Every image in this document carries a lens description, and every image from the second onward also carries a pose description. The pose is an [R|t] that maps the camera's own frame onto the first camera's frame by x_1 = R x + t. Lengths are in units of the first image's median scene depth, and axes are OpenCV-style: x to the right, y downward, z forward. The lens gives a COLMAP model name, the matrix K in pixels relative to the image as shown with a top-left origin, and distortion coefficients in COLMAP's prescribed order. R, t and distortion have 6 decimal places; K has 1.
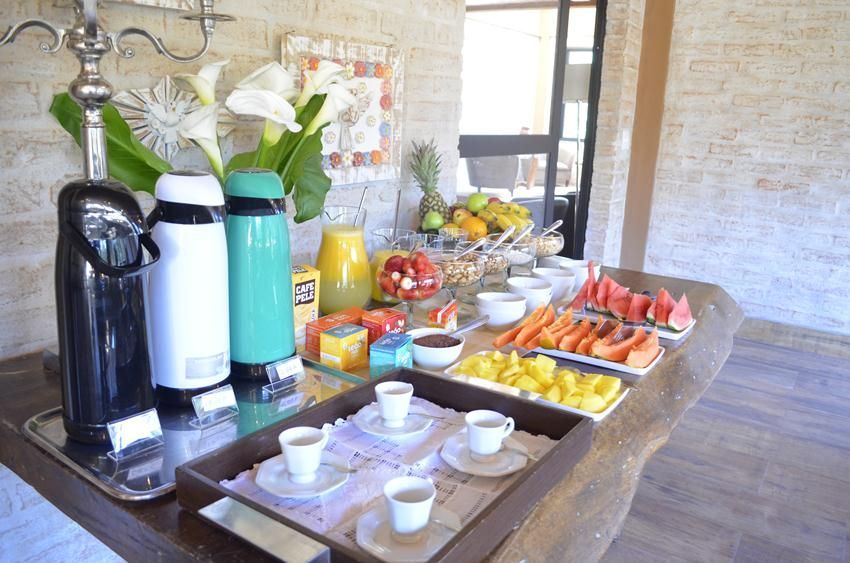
lens RADIAL K [[667.5, 0, 430.4], [0, 667.5, 281.9], [0, 0, 1]] dist [-0.082508, 0.013362]
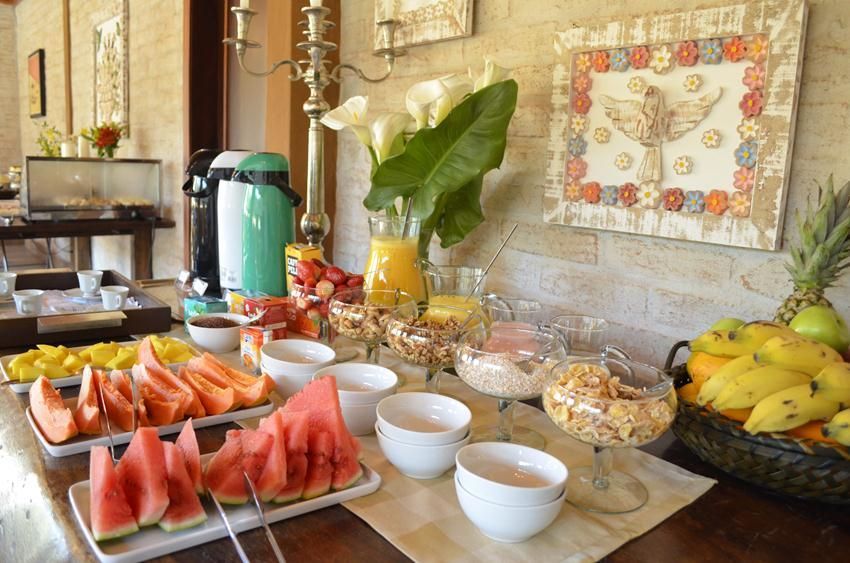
lens RADIAL K [[667.5, 0, 430.4], [0, 667.5, 281.9], [0, 0, 1]] dist [-0.082508, 0.013362]
pose [[-0.280693, 0.121843, -0.952033, 0.554878], [-0.299645, 0.931207, 0.207524, -0.177133], [0.911825, 0.343522, -0.224873, 0.981382]]
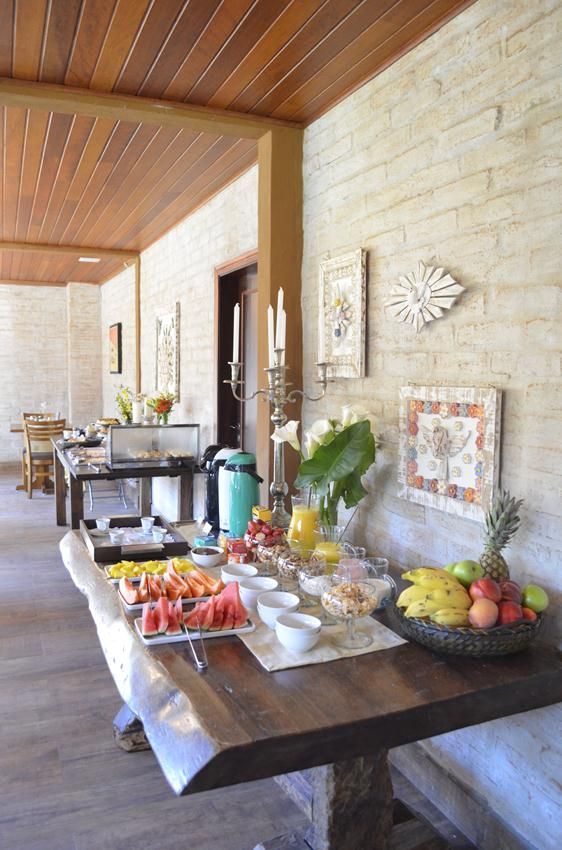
lens RADIAL K [[667.5, 0, 276.4], [0, 667.5, 427.4], [0, 0, 1]] dist [-0.082508, 0.013362]
pose [[-0.548516, 0.030113, -0.835597, 0.951683], [-0.240391, 0.951479, 0.192091, -0.427469], [0.800838, 0.306235, -0.514663, 1.320020]]
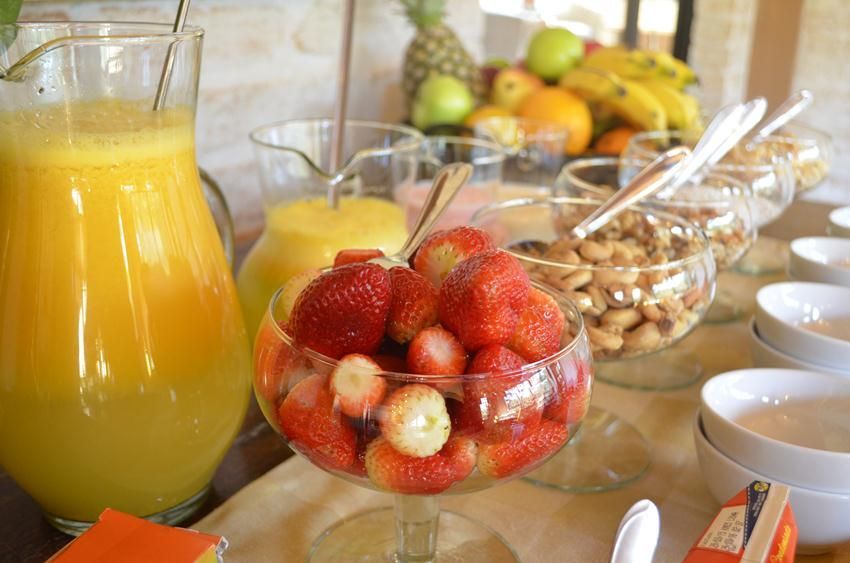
lens RADIAL K [[667.5, 0, 430.4], [0, 667.5, 281.9], [0, 0, 1]] dist [-0.082508, 0.013362]
pose [[0.996874, -0.043200, 0.066146, -0.035182], [0.033380, 0.989165, 0.142963, -0.049743], [-0.071605, -0.140308, 0.987515, 0.682497]]
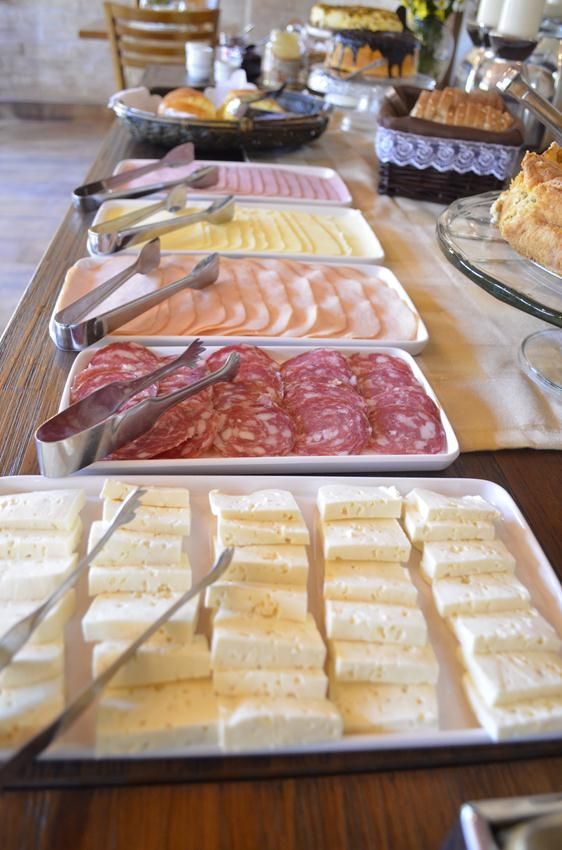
lens RADIAL K [[667.5, 0, 276.4], [0, 667.5, 427.4], [0, 0, 1]] dist [-0.082508, 0.013362]
pose [[-0.767681, 0.285616, -0.573663, -0.681817], [-0.264478, 0.674181, 0.689588, 0.197835], [0.583710, 0.681105, -0.442017, -0.431235]]
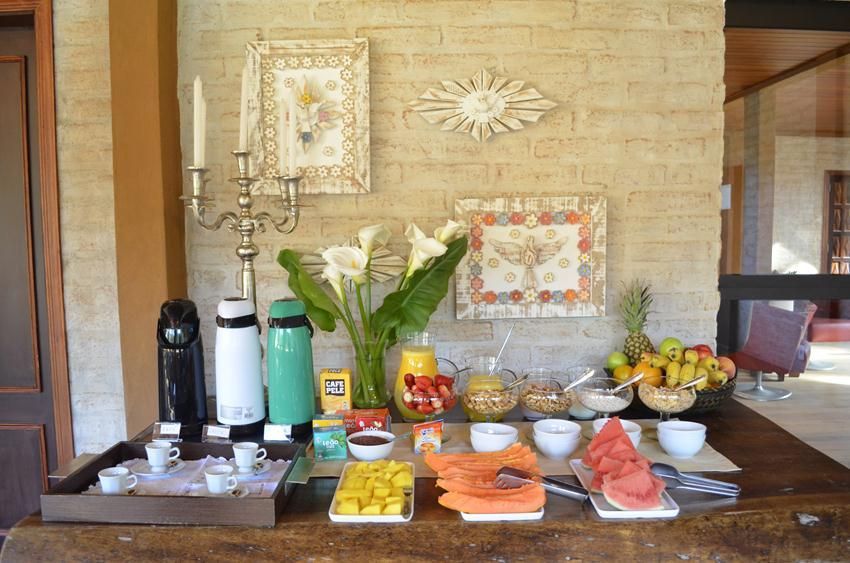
lens RADIAL K [[667.5, 0, 430.4], [0, 667.5, 281.9], [0, 0, 1]] dist [-0.082508, 0.013362]
pose [[0.567544, 0.023558, -0.823006, 0.719628], [-0.177137, 0.979676, -0.094111, -0.070478], [0.804062, 0.199196, 0.560183, 0.216478]]
